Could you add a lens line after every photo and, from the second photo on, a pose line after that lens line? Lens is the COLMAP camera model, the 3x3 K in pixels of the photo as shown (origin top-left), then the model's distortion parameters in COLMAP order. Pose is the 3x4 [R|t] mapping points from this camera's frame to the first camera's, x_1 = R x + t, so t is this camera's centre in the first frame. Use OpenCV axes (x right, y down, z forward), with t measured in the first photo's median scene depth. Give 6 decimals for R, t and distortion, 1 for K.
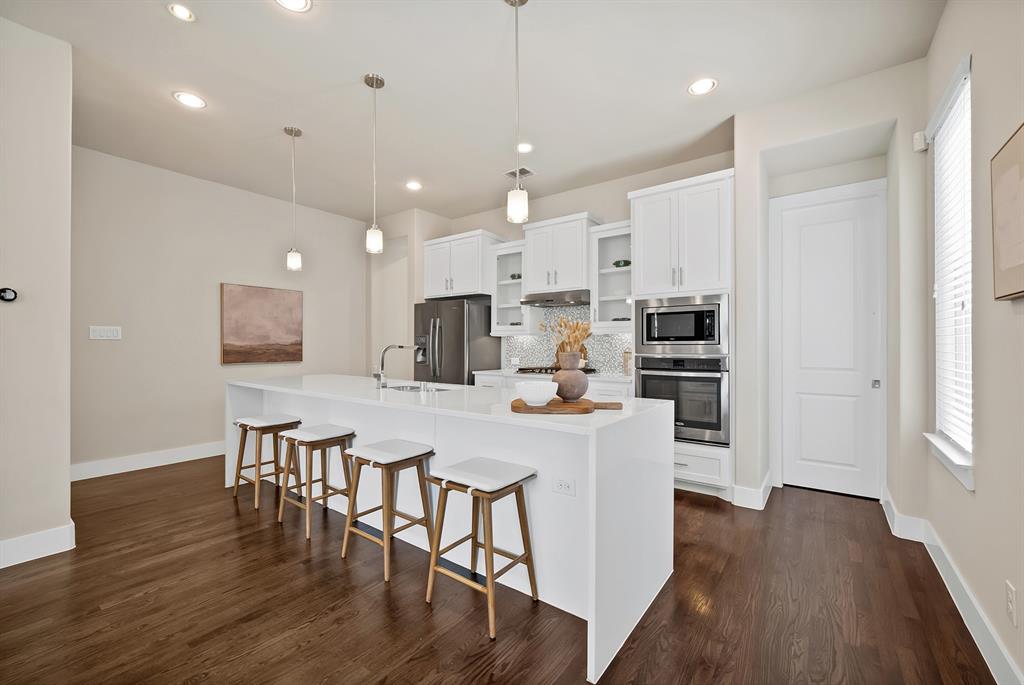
lens RADIAL K [[423.0, 0, 504.2], [0, 423.0, 346.6], [0, 0, 1]] dist [0.001092, 0.000052]
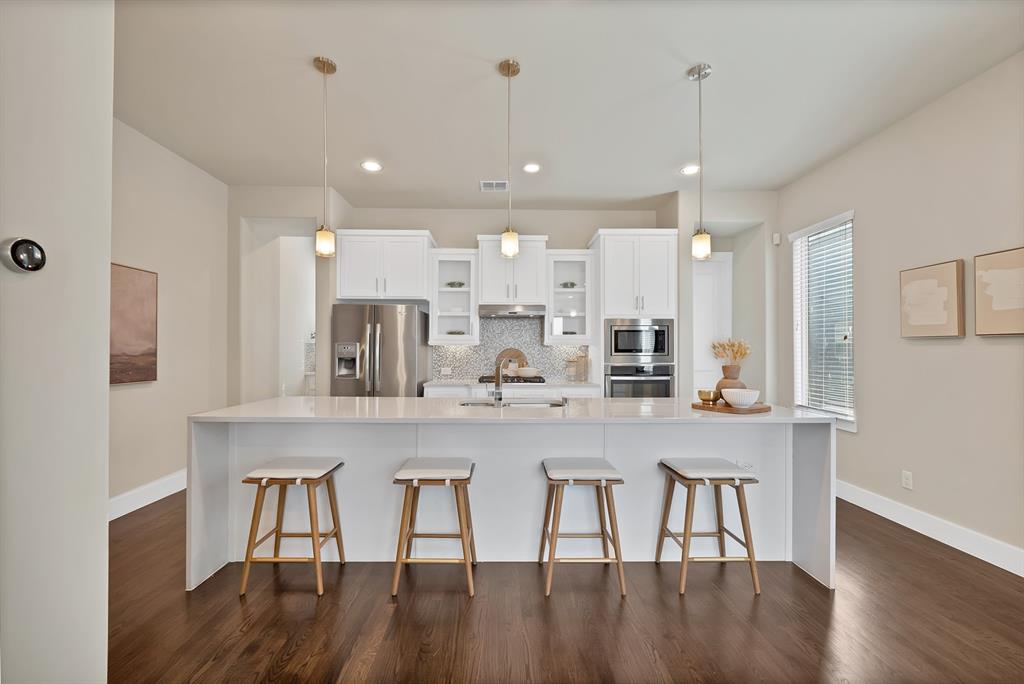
lens RADIAL K [[423.0, 0, 504.2], [0, 423.0, 346.1], [0, 0, 1]] dist [0.001092, 0.000052]
pose [[0.786466, 0.009620, 0.617559, -0.568471], [-0.001042, 0.999898, -0.014248, -0.011540], [-0.617633, 0.010561, 0.786395, 0.194277]]
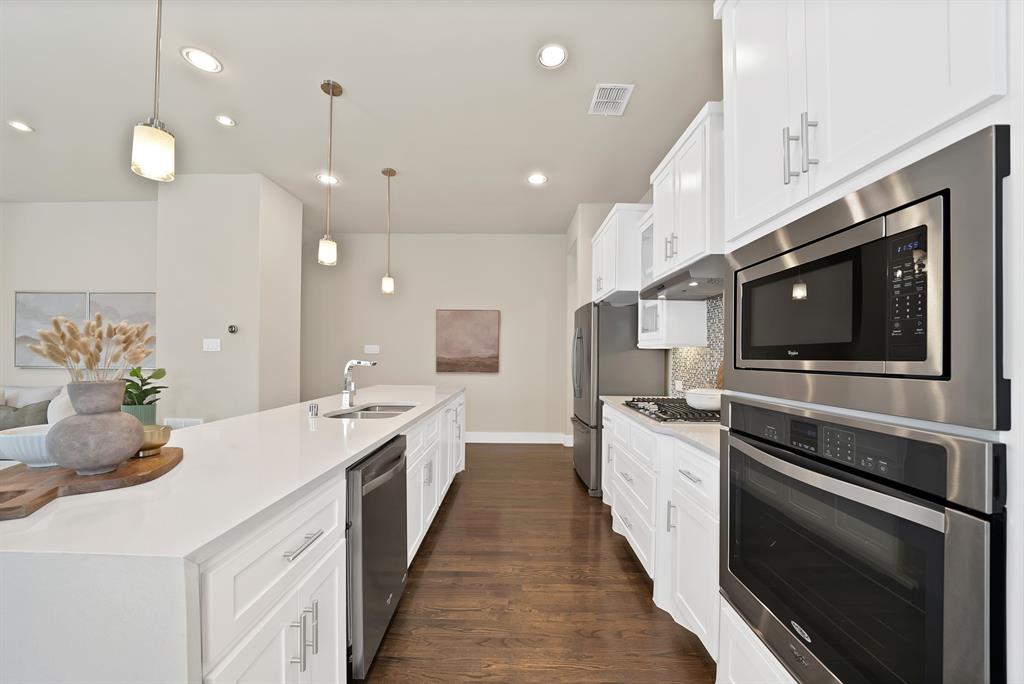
lens RADIAL K [[368.8, 0, 509.5], [0, 368.8, 355.3], [0, 0, 1]] dist [-0.014673, 0.000119]
pose [[0.597630, 0.005086, -0.801756, 0.399186], [-0.012875, 0.999912, -0.003254, -0.010776], [0.801668, 0.012268, 0.597643, 0.544633]]
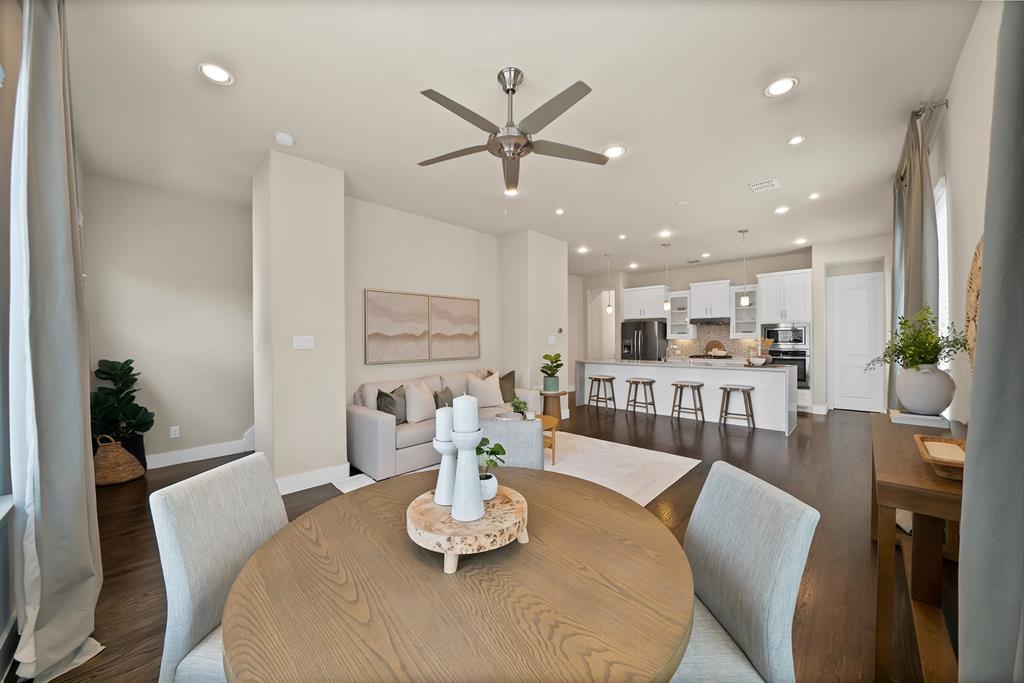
lens RADIAL K [[367.0, 0, 512.0], [0, 367.0, 341.5], [0, 0, 1]] dist [-0.001955, -0.000114]
pose [[0.994556, -0.006466, -0.104002, -0.665515], [0.006504, 0.999979, 0.000026, -0.023394], [0.104000, -0.000702, 0.994577, -0.878180]]
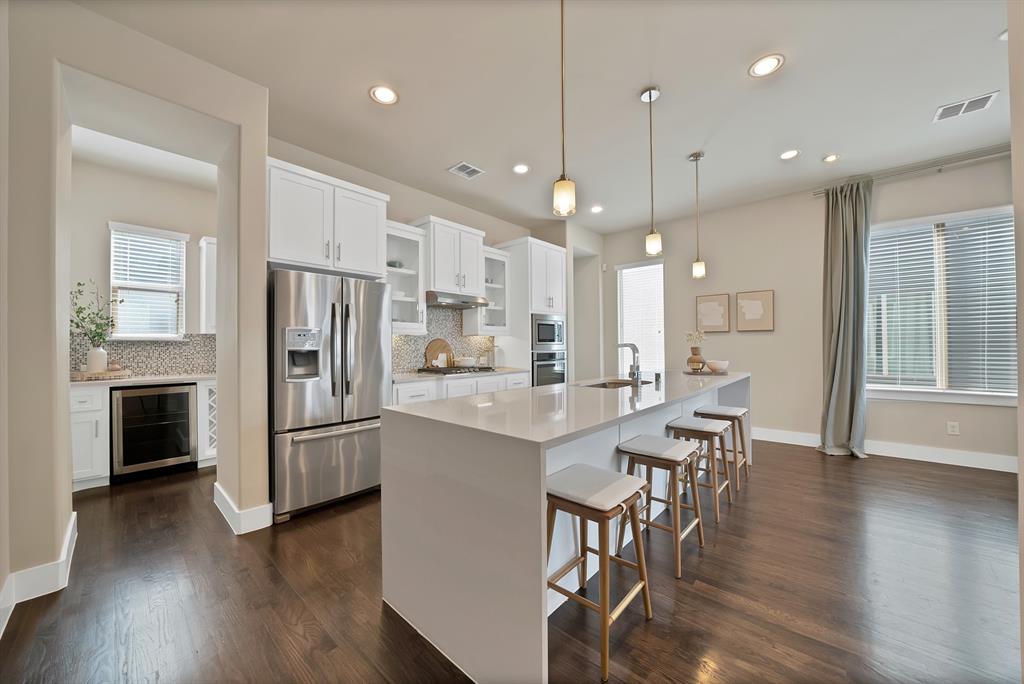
lens RADIAL K [[371.5, 0, 510.6], [0, 371.5, 344.6], [0, 0, 1]] dist [-0.014853, 0.000076]
pose [[0.073309, 0.003350, 0.997304, -0.815812], [0.012940, 0.999907, -0.004310, 0.000835], [-0.997225, 0.013221, 0.073259, 0.842892]]
